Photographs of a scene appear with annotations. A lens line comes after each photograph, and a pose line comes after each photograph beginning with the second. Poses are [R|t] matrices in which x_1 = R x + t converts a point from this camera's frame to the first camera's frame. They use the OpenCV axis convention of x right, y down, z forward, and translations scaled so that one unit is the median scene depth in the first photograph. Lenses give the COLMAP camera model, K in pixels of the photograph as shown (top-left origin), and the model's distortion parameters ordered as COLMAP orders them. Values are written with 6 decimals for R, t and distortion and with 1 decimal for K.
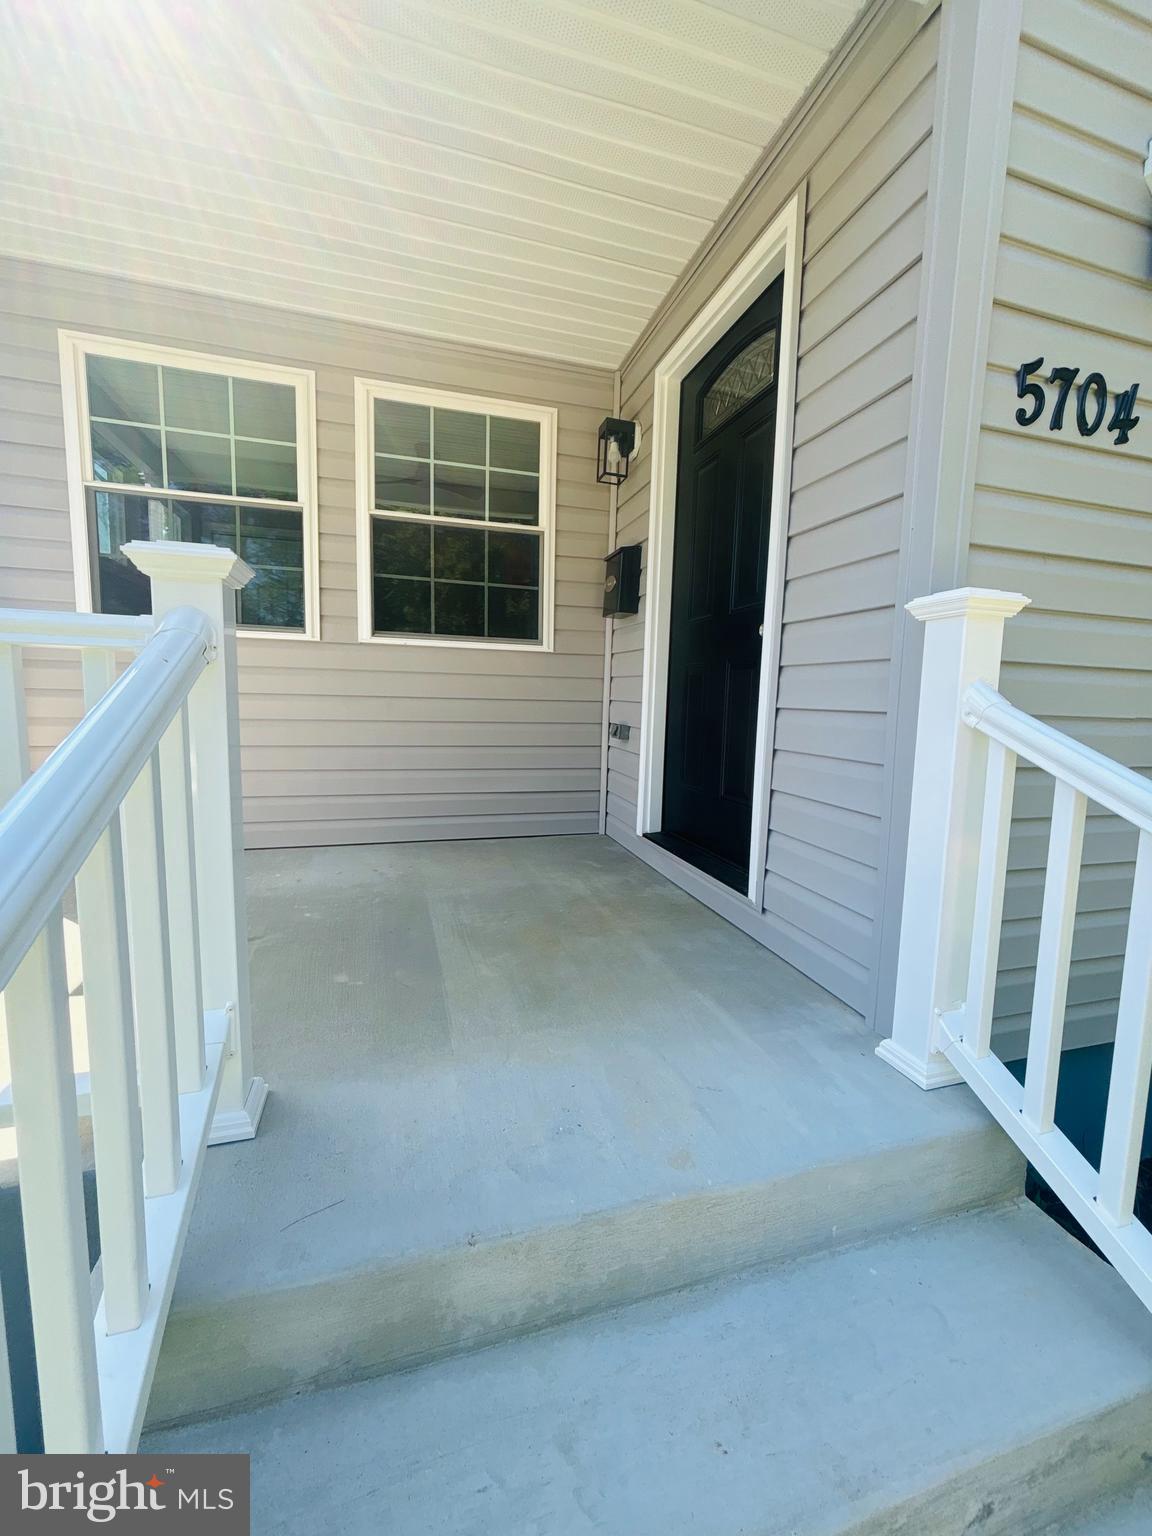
lens RADIAL K [[614.8, 0, 582.2], [0, 614.8, 761.1], [0, 0, 1]] dist [-0.000335, 0.000111]
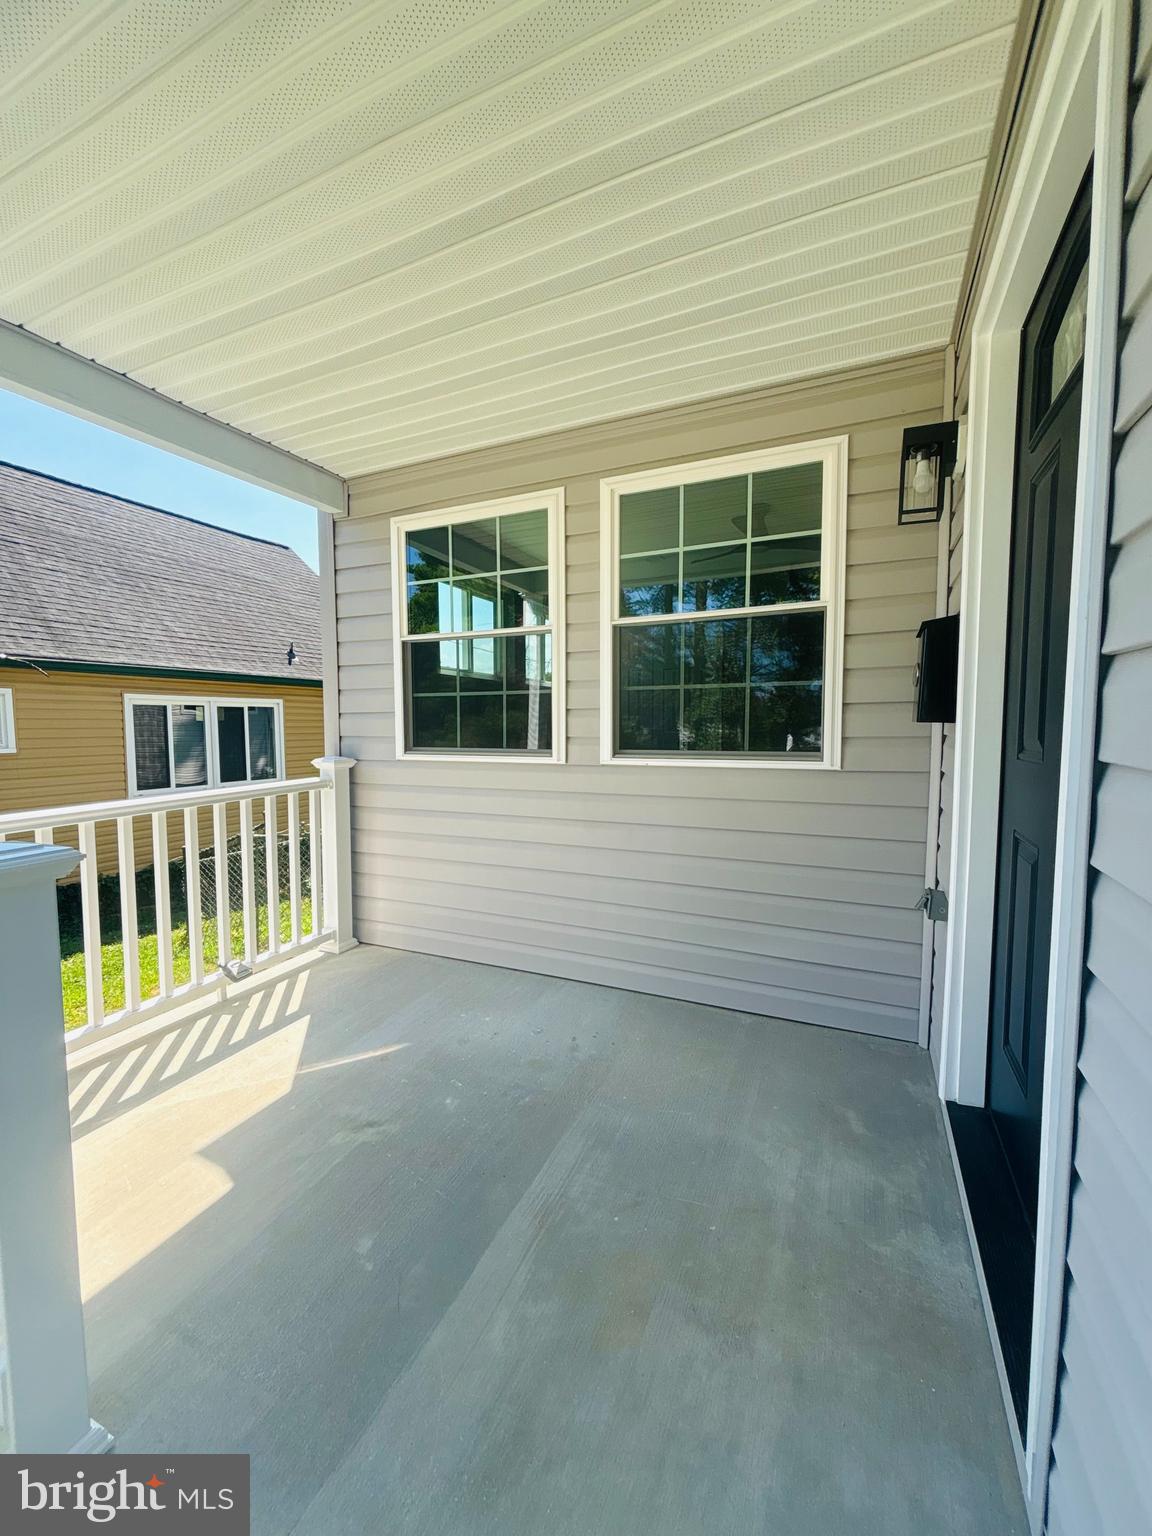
lens RADIAL K [[614.8, 0, 582.9], [0, 614.8, 769.3], [0, 0, 1]] dist [-0.000335, 0.000111]
pose [[0.760814, 0.014557, -0.648807, 0.207552], [-0.049018, 0.998181, -0.035085, -0.156350], [0.647116, 0.058497, 0.760144, 0.303304]]
